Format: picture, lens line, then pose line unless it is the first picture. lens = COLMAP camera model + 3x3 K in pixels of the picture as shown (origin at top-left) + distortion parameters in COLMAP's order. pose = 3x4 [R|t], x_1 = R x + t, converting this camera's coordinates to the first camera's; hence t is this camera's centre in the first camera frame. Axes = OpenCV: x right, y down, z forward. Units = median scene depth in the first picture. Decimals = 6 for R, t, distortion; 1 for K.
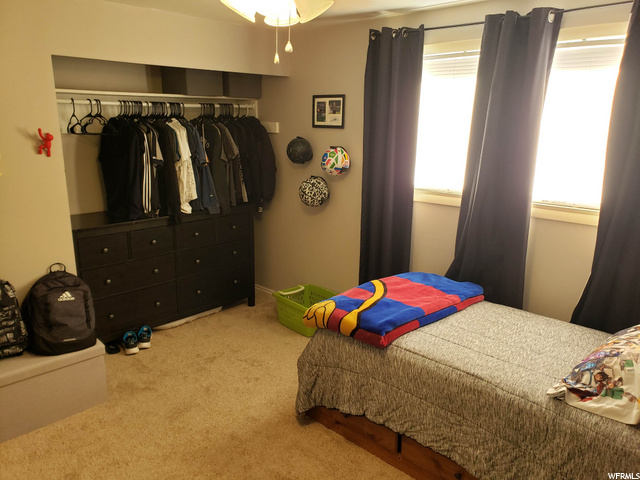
lens RADIAL K [[496.5, 0, 320.0], [0, 496.5, 240.0], [0, 0, 1]] dist [0.001228, 0.001309]
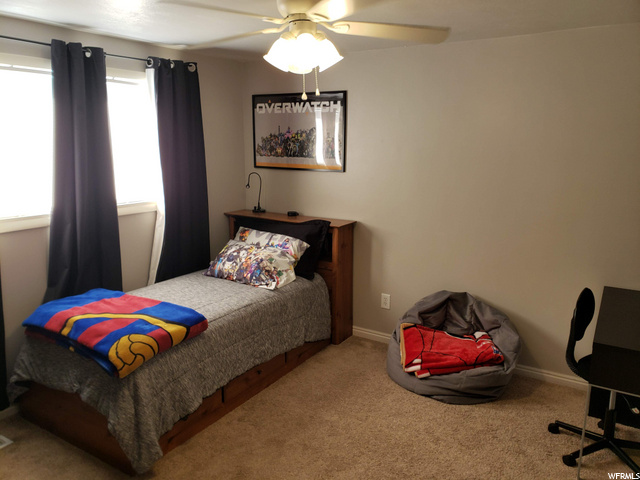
lens RADIAL K [[496.5, 0, 320.0], [0, 496.5, 240.0], [0, 0, 1]] dist [0.001228, 0.001309]
pose [[-0.220344, -0.201840, 0.954311, -0.979149], [0.223724, 0.941817, 0.250854, -0.210668], [-0.949419, 0.268777, -0.162367, 0.839561]]
